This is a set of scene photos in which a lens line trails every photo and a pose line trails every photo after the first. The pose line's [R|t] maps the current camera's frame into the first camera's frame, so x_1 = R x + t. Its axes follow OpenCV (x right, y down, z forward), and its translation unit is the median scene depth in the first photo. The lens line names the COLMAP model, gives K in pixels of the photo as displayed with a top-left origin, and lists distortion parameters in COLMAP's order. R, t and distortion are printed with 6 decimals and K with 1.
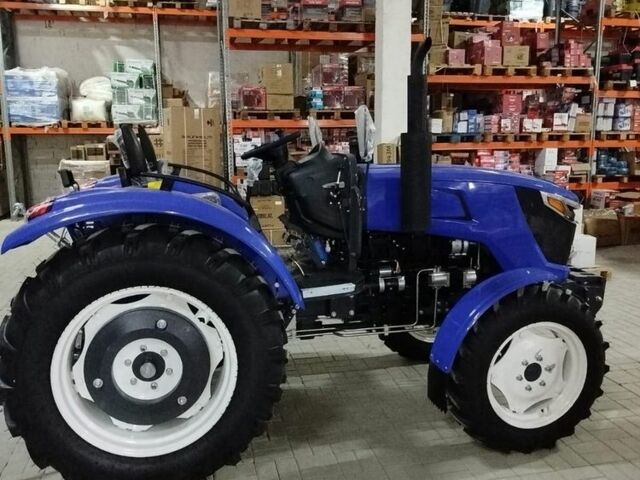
lens RADIAL K [[567.2, 0, 320.0], [0, 567.2, 240.0], [0, 0, 1]] dist [0.011681, -0.109955]
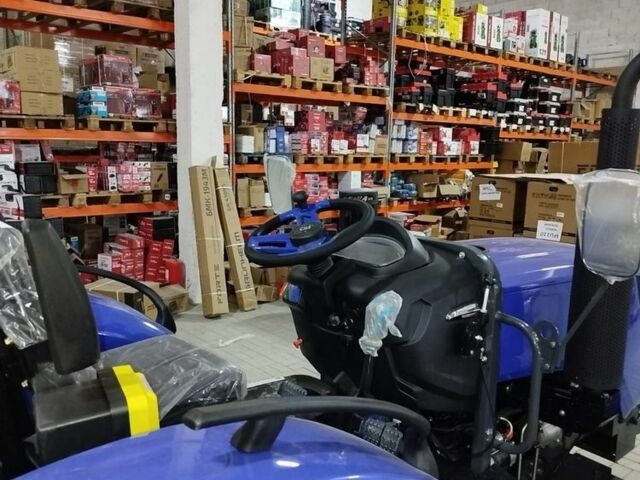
lens RADIAL K [[567.2, 0, 320.0], [0, 567.2, 240.0], [0, 0, 1]] dist [0.011681, -0.109955]
pose [[0.867687, -0.048259, 0.494762, -0.114250], [0.050723, 0.998677, 0.008456, -0.059307], [-0.494516, 0.017759, 0.868987, 0.214147]]
